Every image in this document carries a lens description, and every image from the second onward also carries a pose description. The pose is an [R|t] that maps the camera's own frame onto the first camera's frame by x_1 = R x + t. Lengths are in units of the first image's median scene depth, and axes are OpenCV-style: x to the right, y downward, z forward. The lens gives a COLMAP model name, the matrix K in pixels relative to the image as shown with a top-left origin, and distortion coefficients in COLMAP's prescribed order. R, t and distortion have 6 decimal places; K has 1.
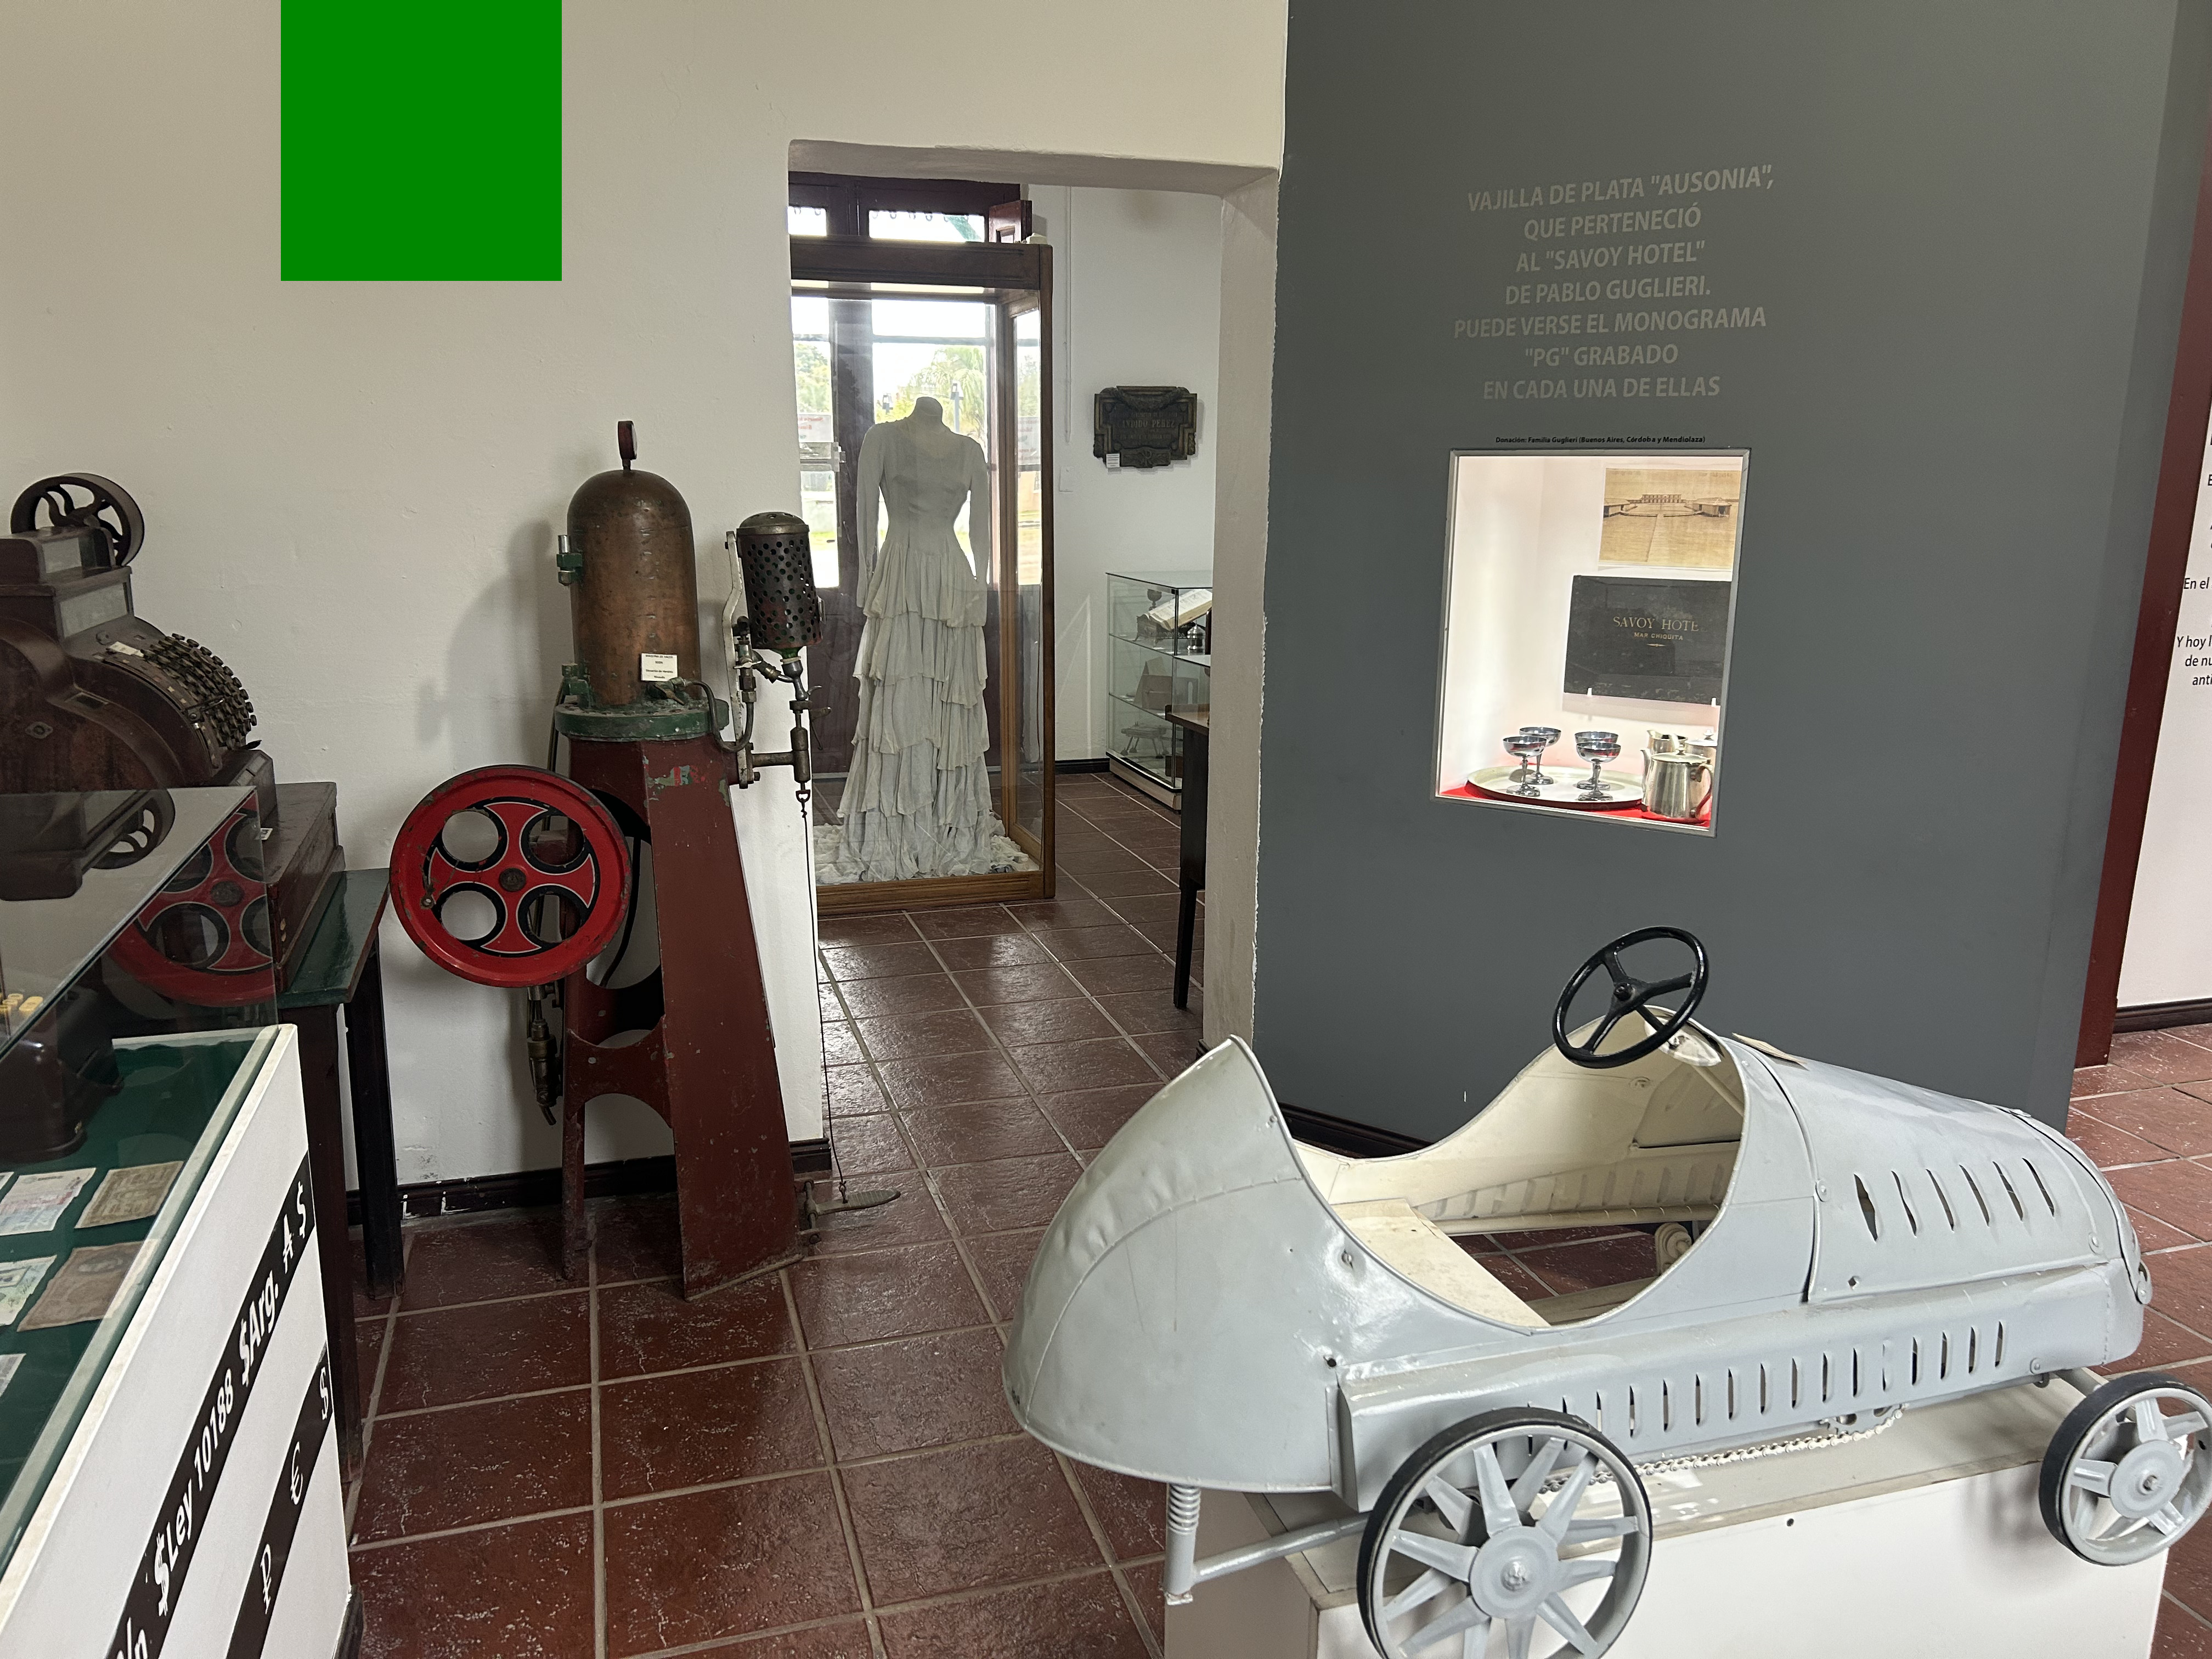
lens RADIAL K [[1653.0, 0, 1110.3], [0, 1653.0, 832.9], [0, 0, 1]] dist [0.065451, -0.071666]
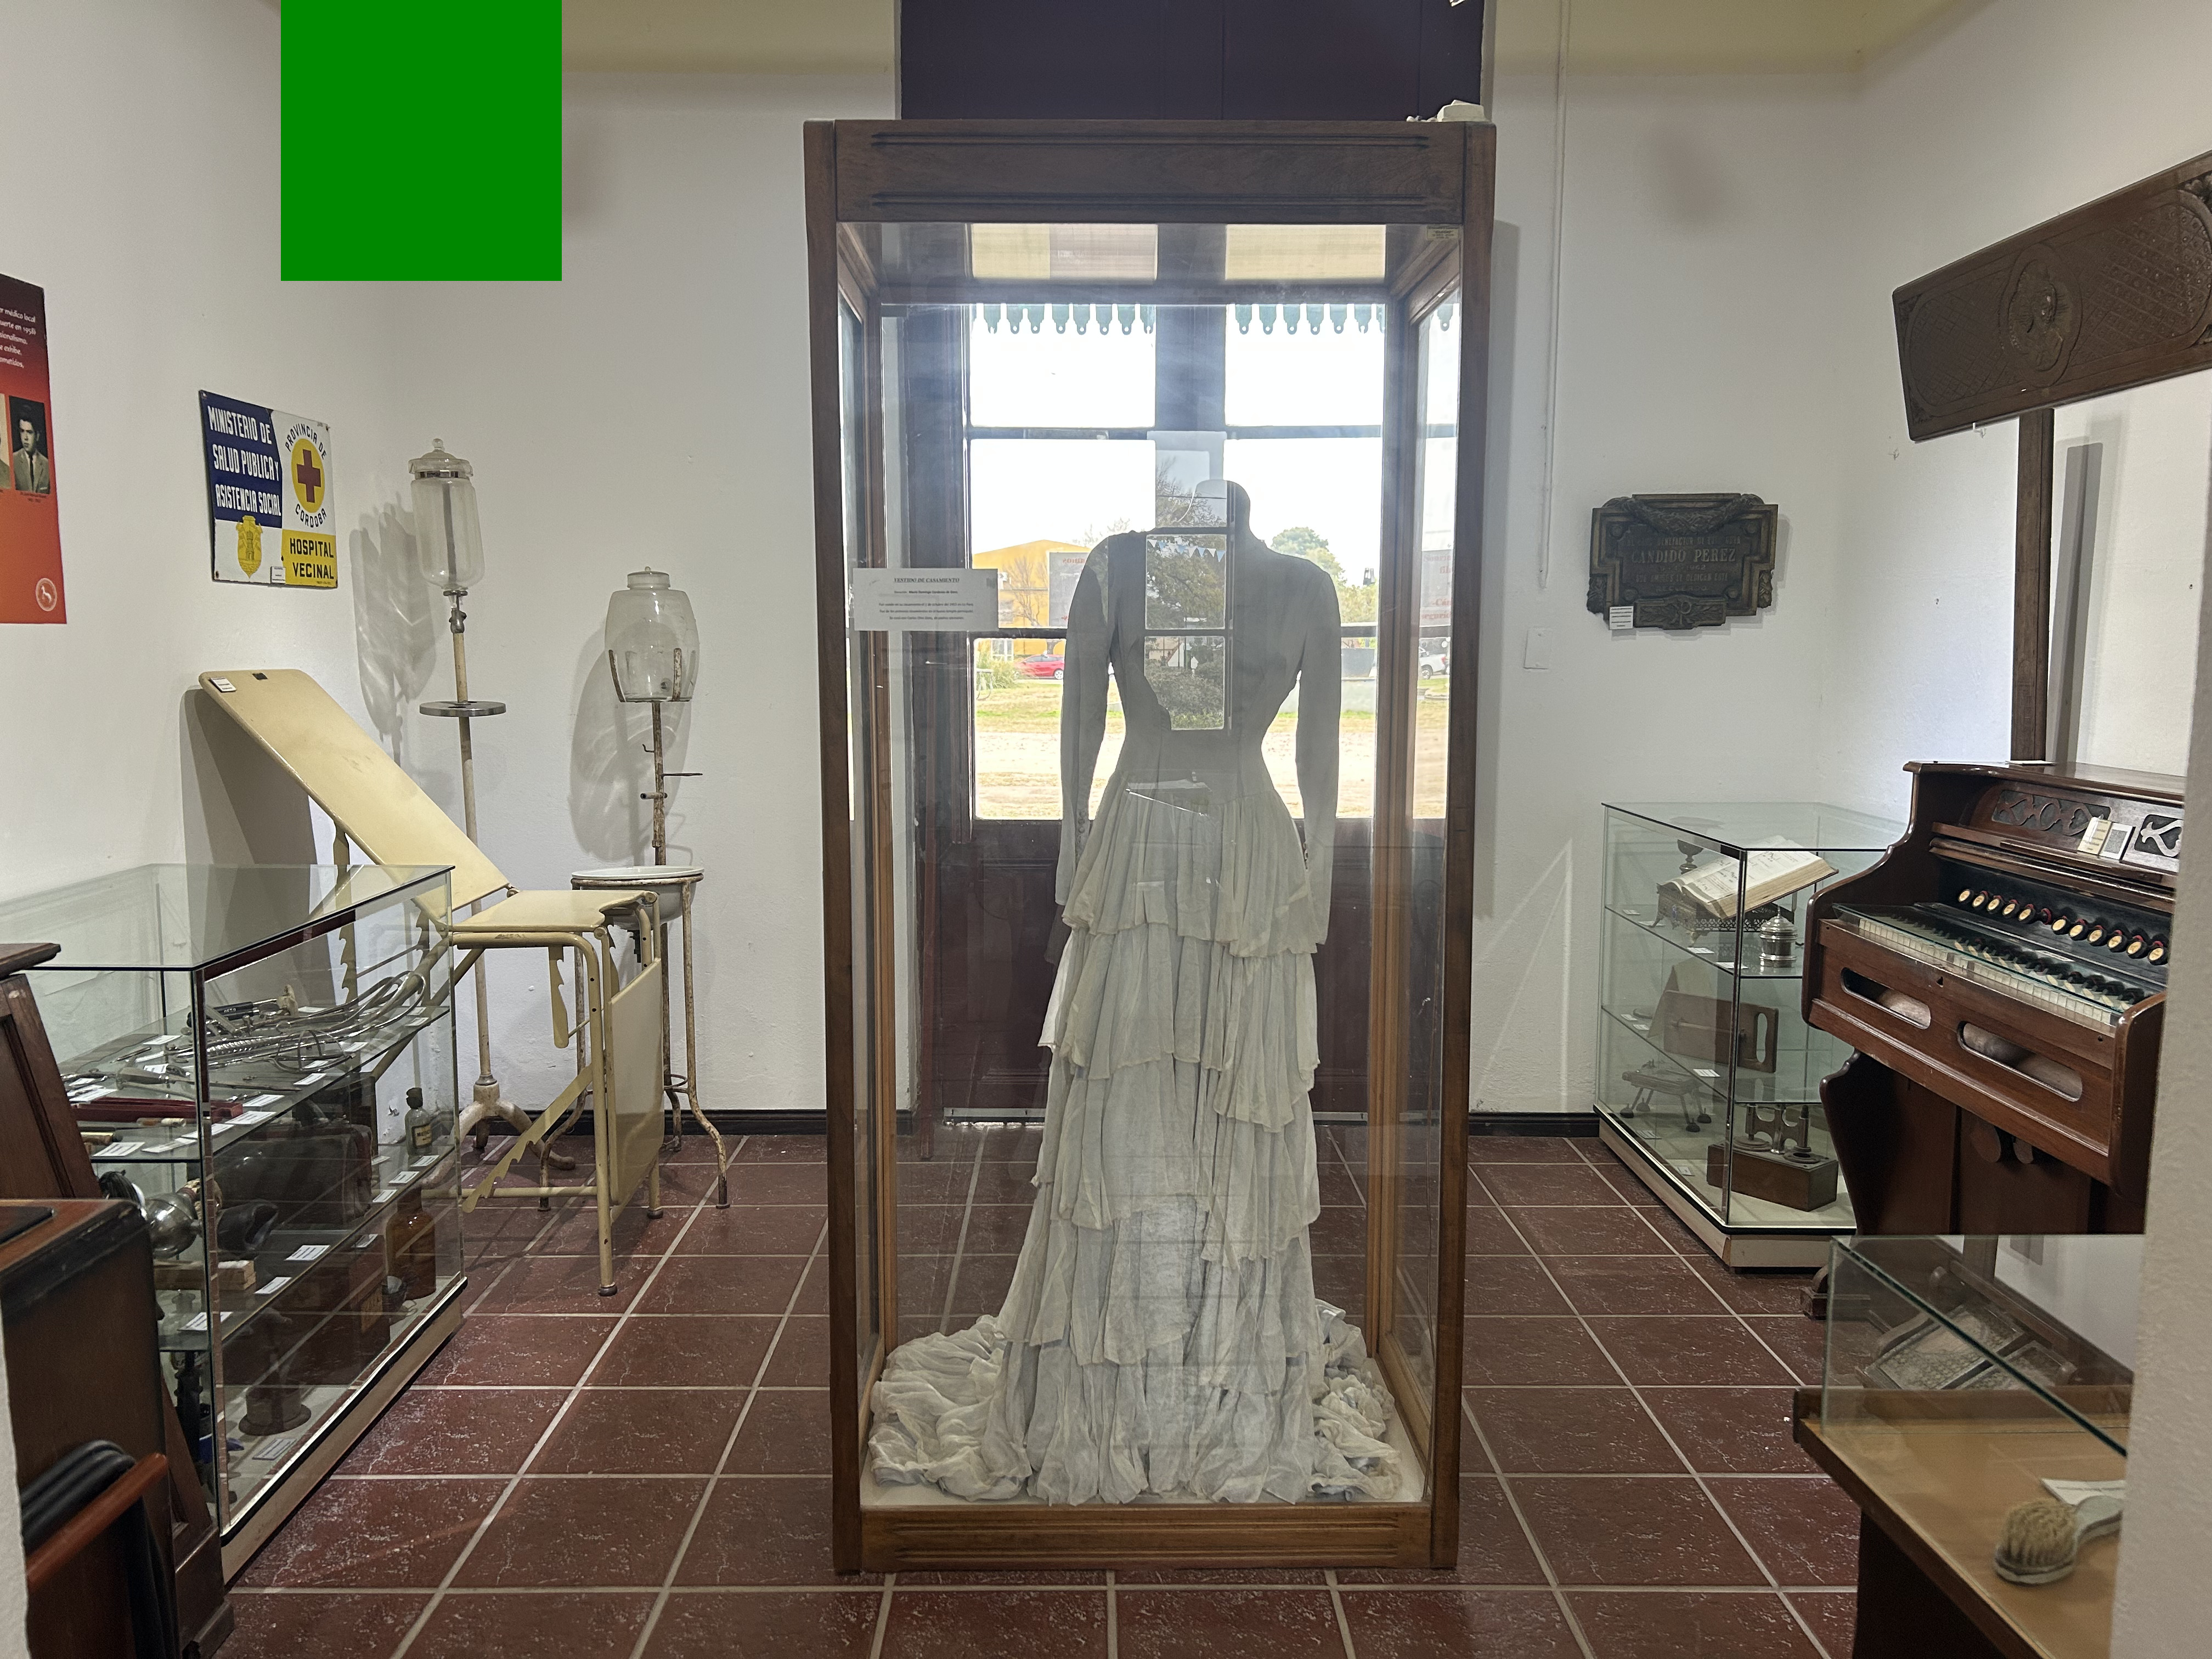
lens RADIAL K [[1653.0, 0, 1086.7], [0, 1653.0, 830.0], [0, 0, 1]] dist [0.065451, -0.071666]
pose [[0.953361, 0.029417, -0.300397, 0.000616], [-0.061389, 0.993335, -0.097554, -0.109353], [0.295525, 0.111445, 0.948812, 0.532935]]
